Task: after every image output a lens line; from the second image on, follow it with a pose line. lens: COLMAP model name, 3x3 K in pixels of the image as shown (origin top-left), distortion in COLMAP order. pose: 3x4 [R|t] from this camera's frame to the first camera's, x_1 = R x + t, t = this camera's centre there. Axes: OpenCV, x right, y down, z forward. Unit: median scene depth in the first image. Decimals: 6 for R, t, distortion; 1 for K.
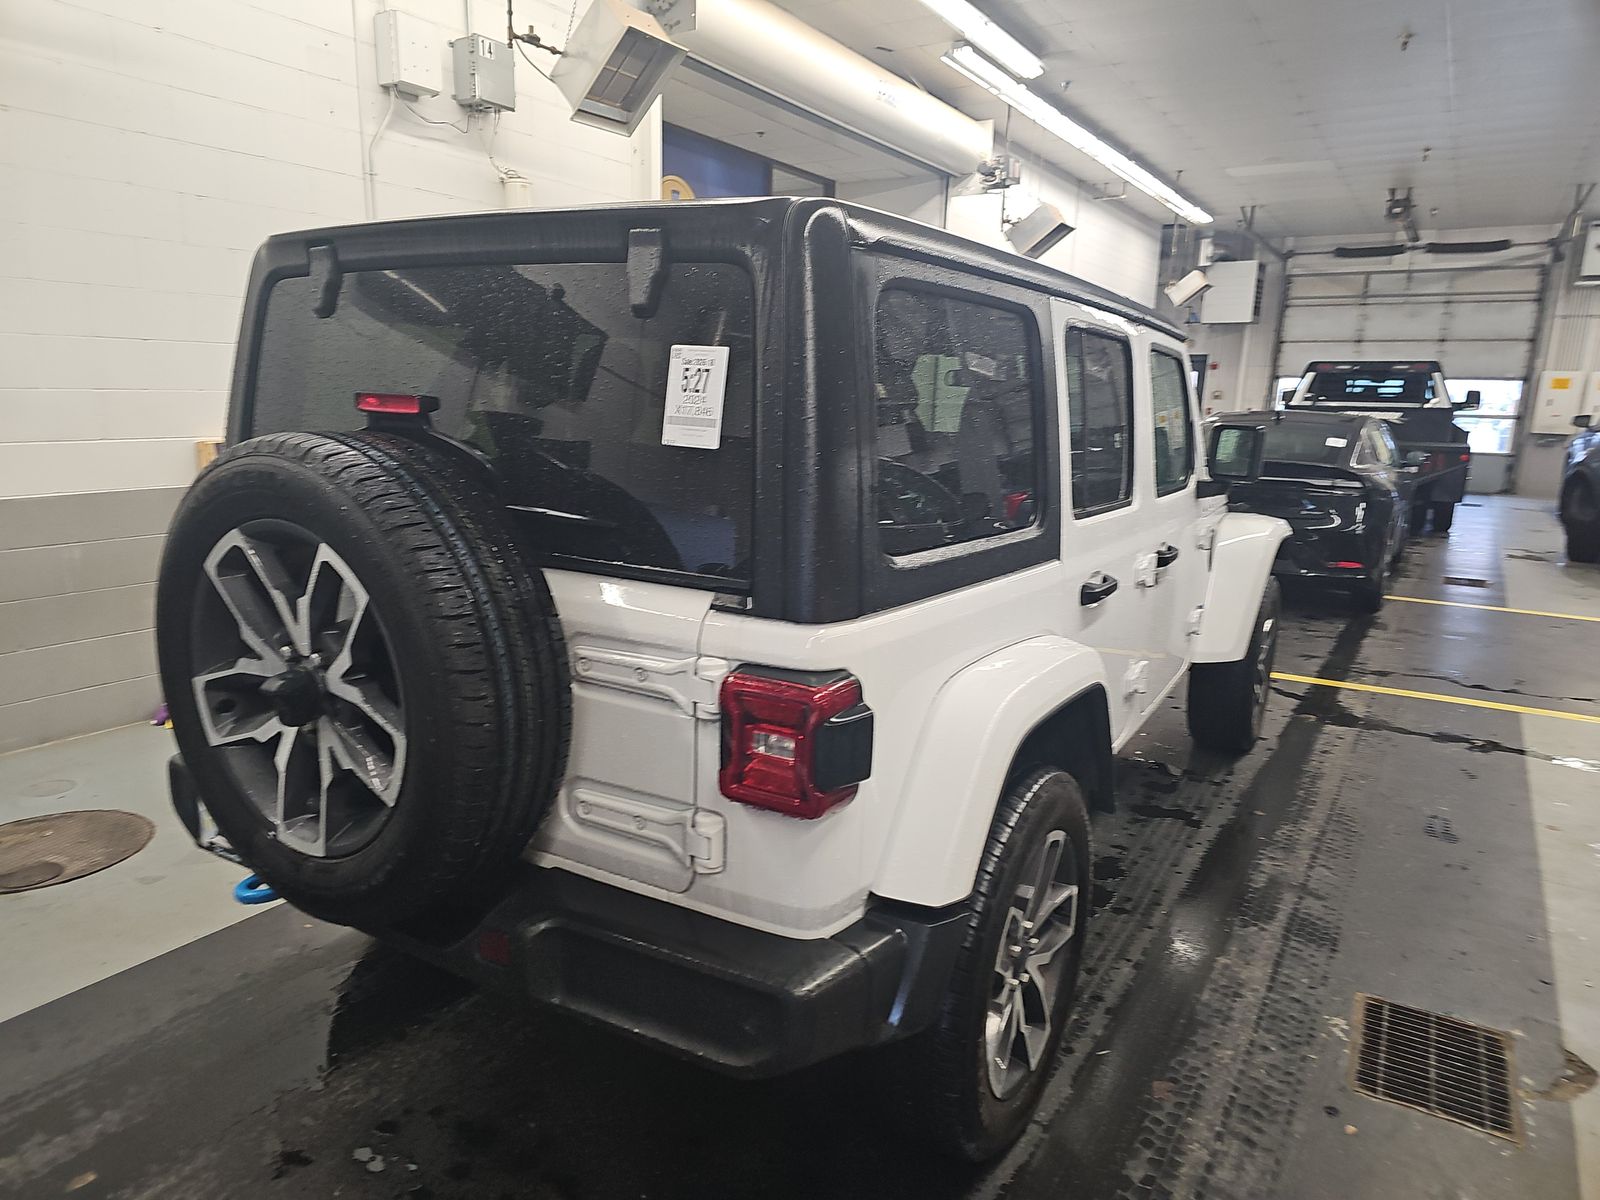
lens RADIAL K [[1072.3, 0, 807.8], [0, 1072.3, 607.5], [0, 0, 1]] dist [0.047161, -0.039977]
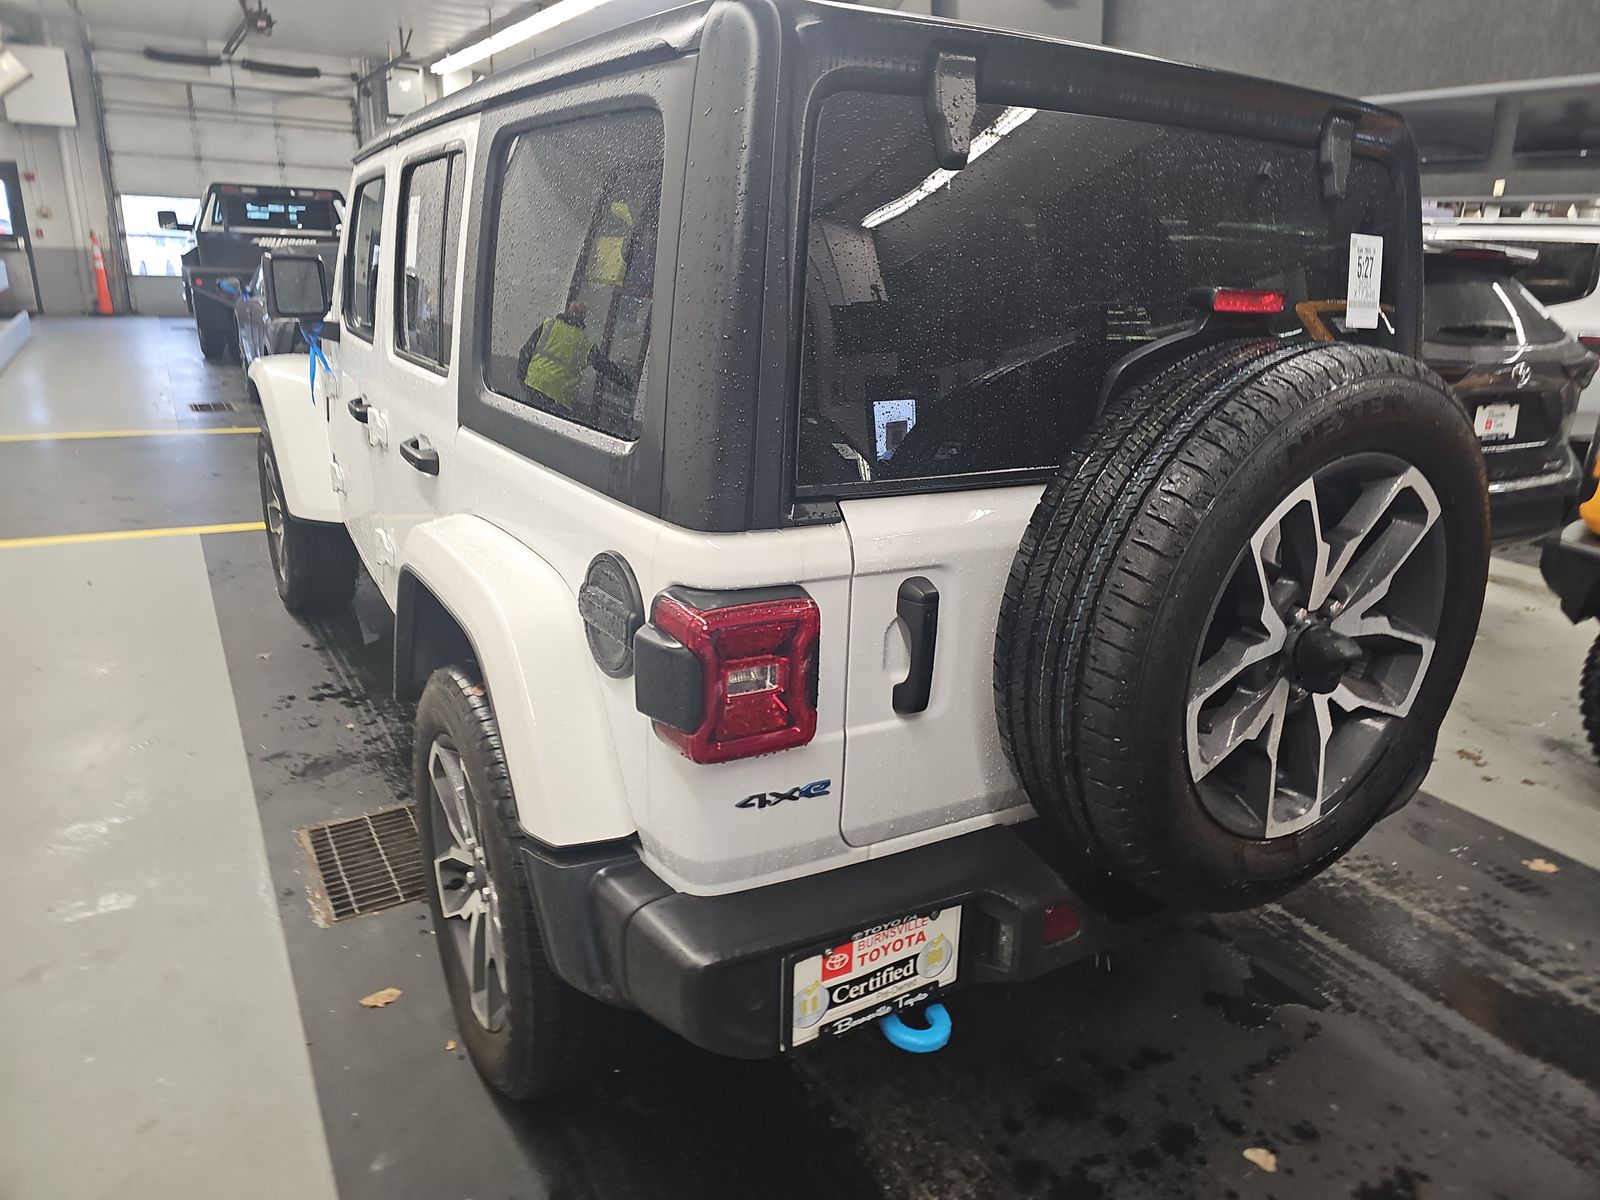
lens RADIAL K [[1070.3, 0, 801.2], [0, 1070.3, 560.9], [0, 0, 1]] dist [0.066620, -0.044647]
pose [[0.456504, -0.253784, 0.852759, -1.364916], [0.152256, 0.966601, 0.206157, -0.229544], [-0.876597, 0.035726, 0.479897, 0.942972]]
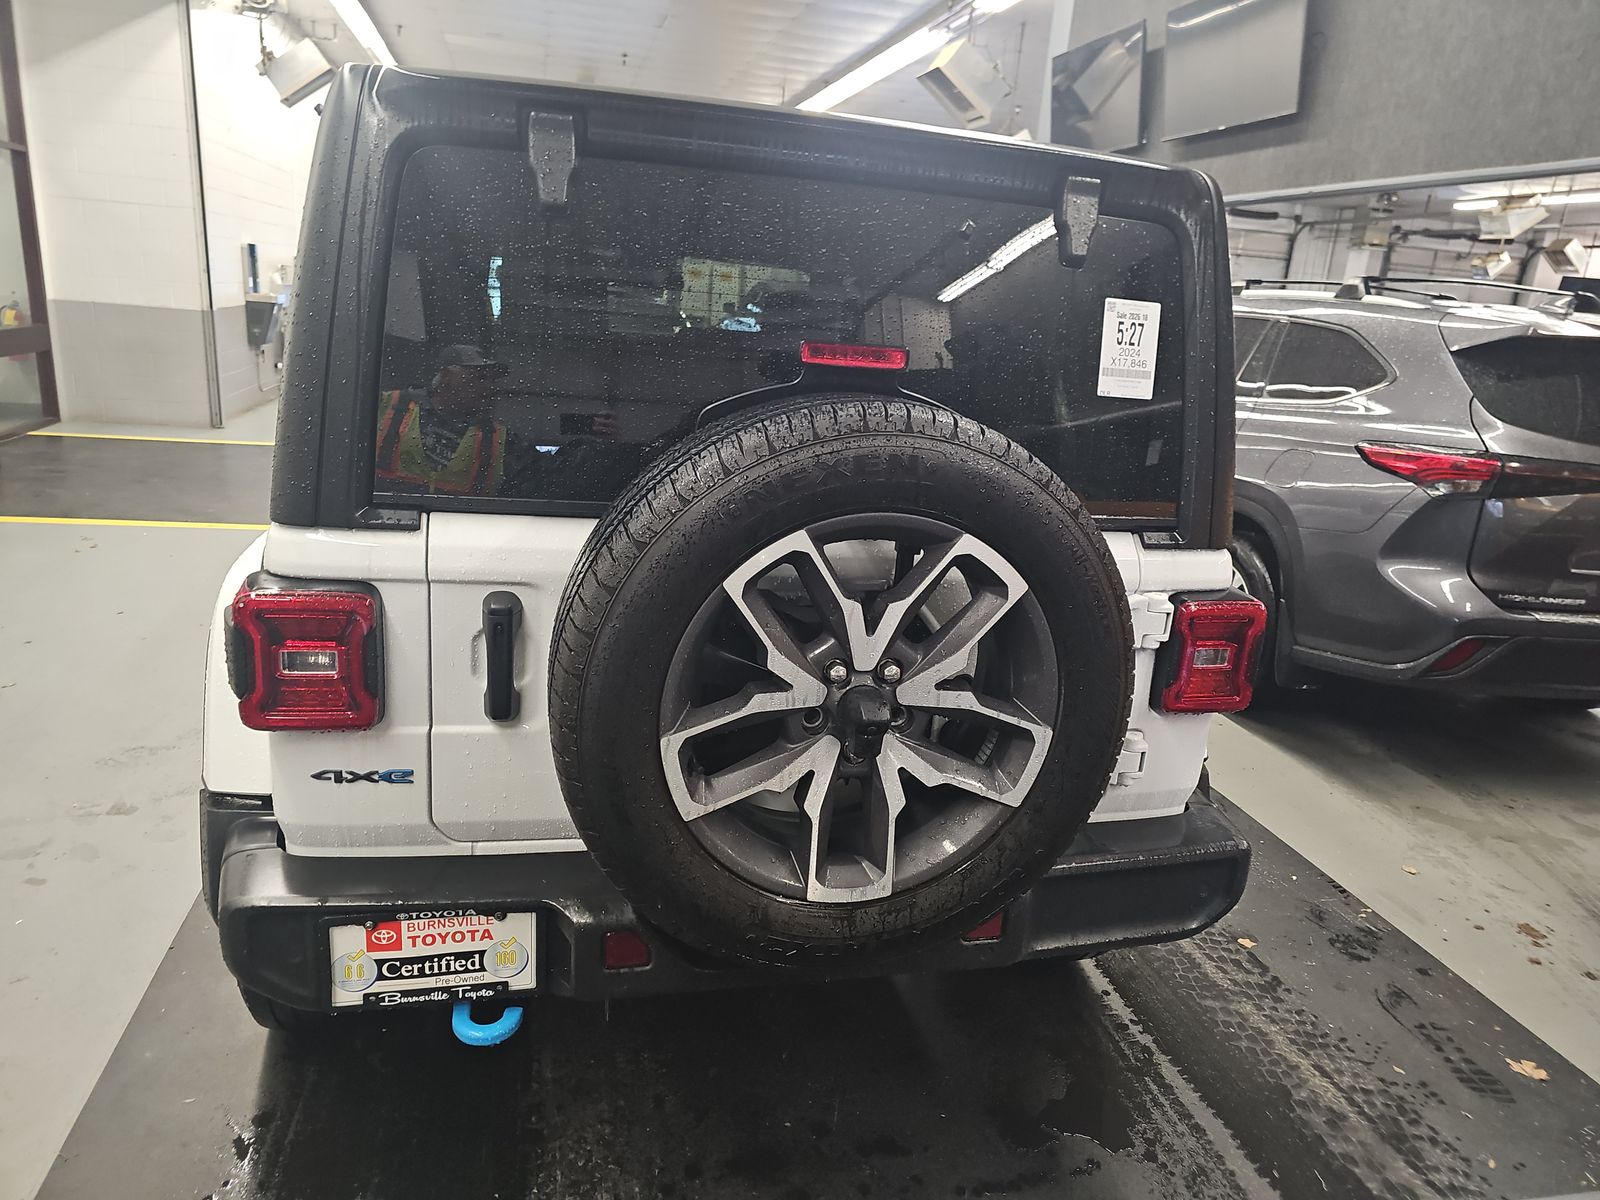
lens RADIAL K [[1101.5, 0, 797.9], [0, 1101.5, 570.8], [0, 0, 1]] dist [0.033503, -0.001307]
pose [[0.701128, -0.151598, 0.696733, -1.076762], [0.087379, 0.988040, 0.127051, -0.142736], [-0.707661, -0.028199, 0.705989, 0.443206]]
